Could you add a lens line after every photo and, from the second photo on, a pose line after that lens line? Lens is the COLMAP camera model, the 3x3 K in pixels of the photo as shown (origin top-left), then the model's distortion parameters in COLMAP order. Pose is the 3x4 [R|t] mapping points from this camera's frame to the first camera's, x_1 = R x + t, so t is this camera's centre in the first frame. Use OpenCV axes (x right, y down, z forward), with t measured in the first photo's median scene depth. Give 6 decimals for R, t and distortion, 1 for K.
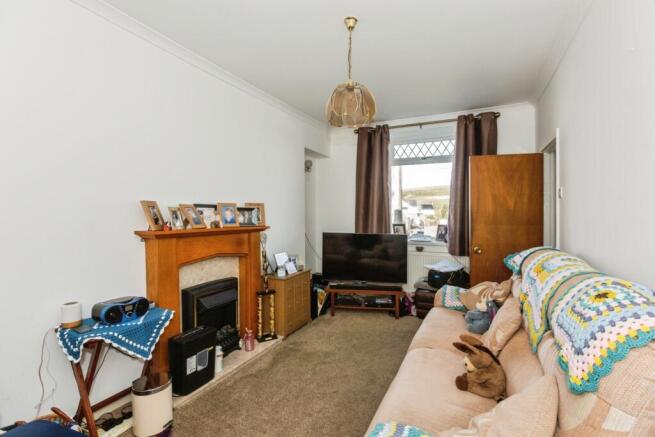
lens RADIAL K [[307.7, 0, 327.5], [0, 307.7, 218.5], [0, 0, 1]] dist [-0.000809, -0.000735]
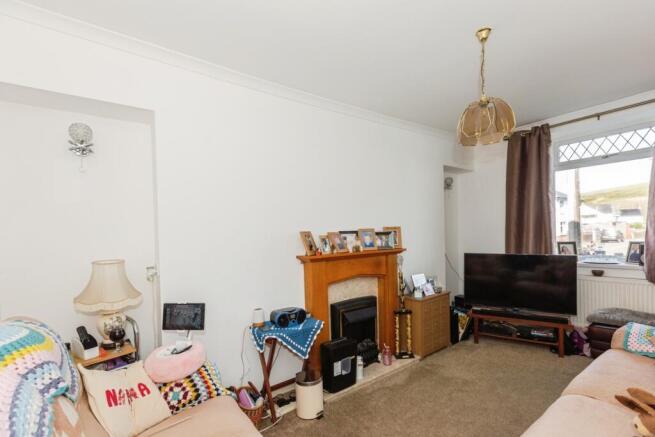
lens RADIAL K [[307.7, 0, 327.5], [0, 307.7, 218.5], [0, 0, 1]] dist [-0.000809, -0.000735]
pose [[0.885325, -0.051042, -0.462163, 0.072466], [0.030531, 0.998193, -0.051758, -0.033690], [0.463970, 0.031712, 0.885283, -0.069515]]
